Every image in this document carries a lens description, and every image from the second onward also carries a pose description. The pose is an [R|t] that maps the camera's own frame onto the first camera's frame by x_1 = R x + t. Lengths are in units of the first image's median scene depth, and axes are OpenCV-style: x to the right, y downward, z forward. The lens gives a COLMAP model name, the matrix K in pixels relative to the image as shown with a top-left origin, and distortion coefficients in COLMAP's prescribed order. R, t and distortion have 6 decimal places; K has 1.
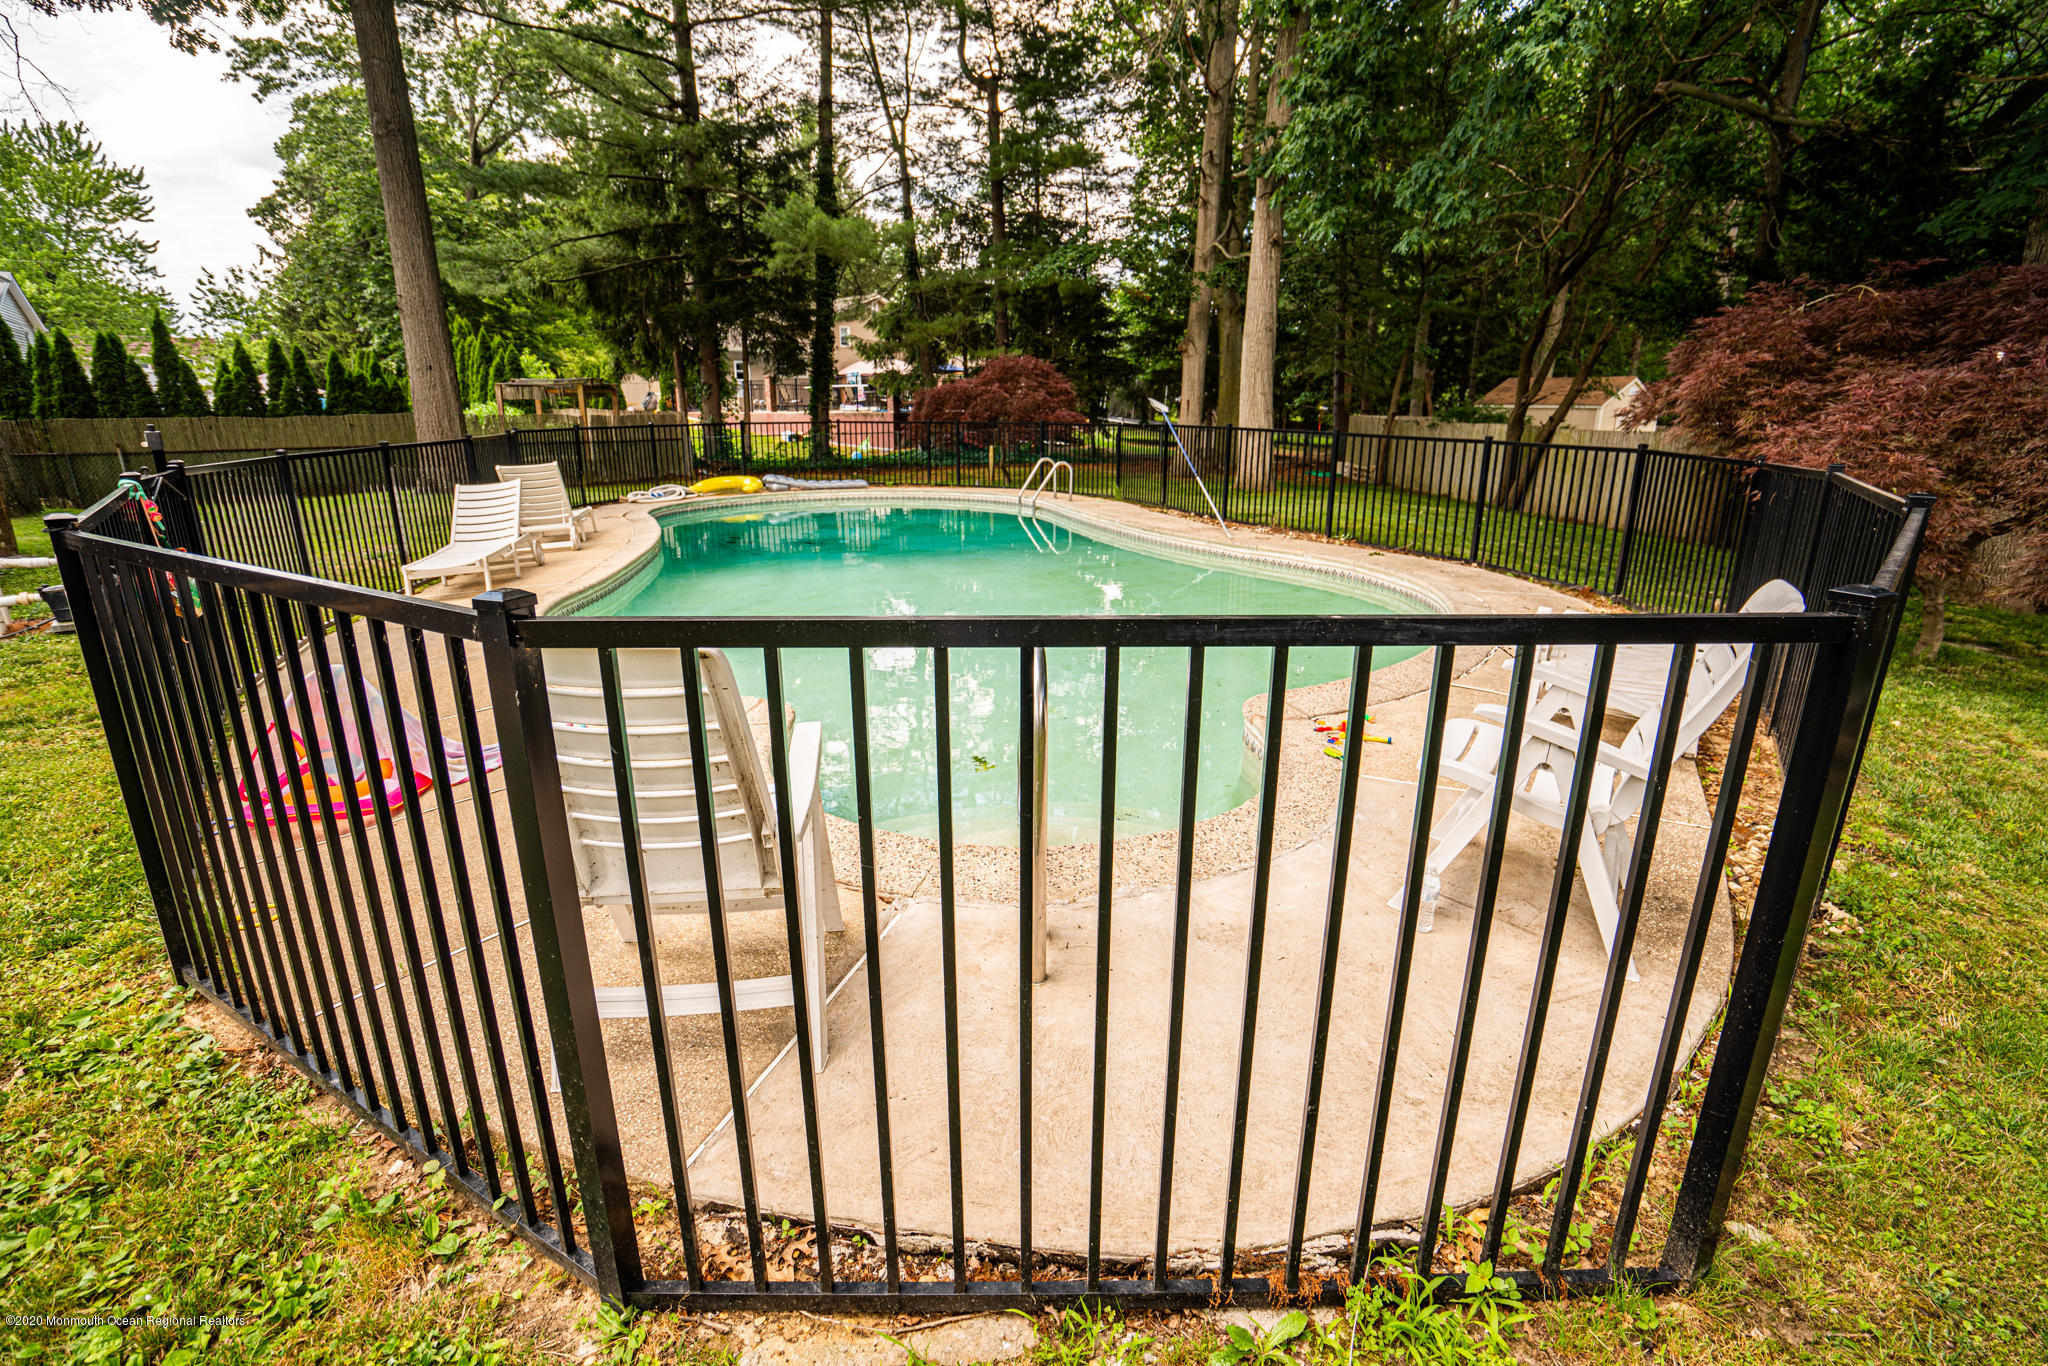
lens RADIAL K [[933.7, 0, 1014.5], [0, 933.7, 681.8], [0, 0, 1]] dist [-0.040469, 0.017919]
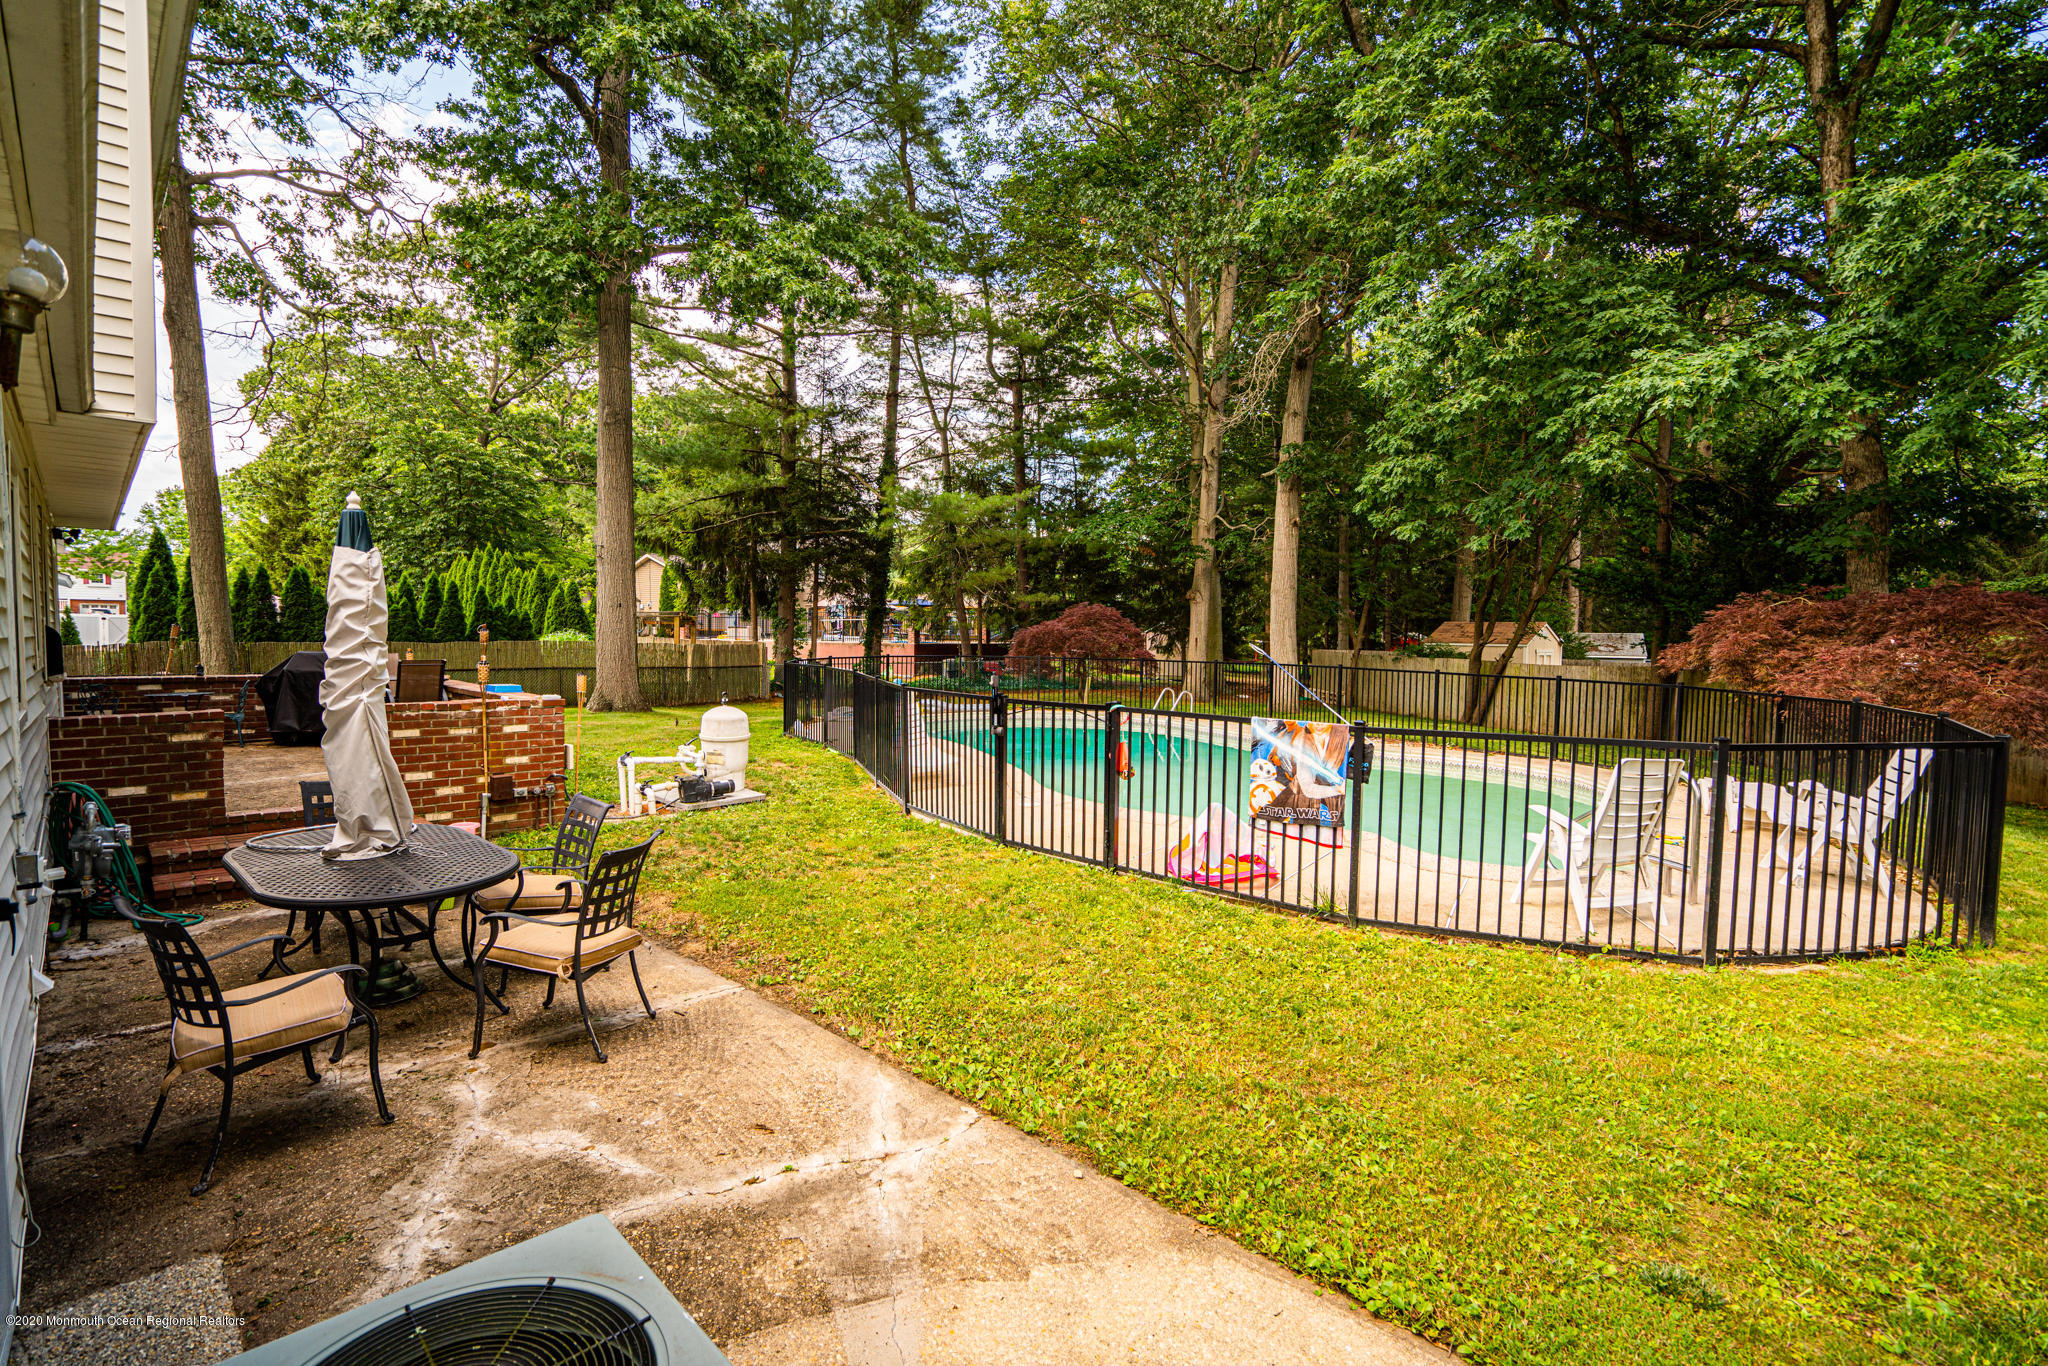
lens RADIAL K [[920.5, 0, 1024.0], [0, 920.5, 683.0], [0, 0, 1]] dist [-0.004524, 0.000047]
pose [[0.992329, 0.004925, 0.123530, -0.187825], [0.023804, 0.972899, -0.230001, 0.024777], [-0.121315, 0.231177, 0.965318, -0.119995]]
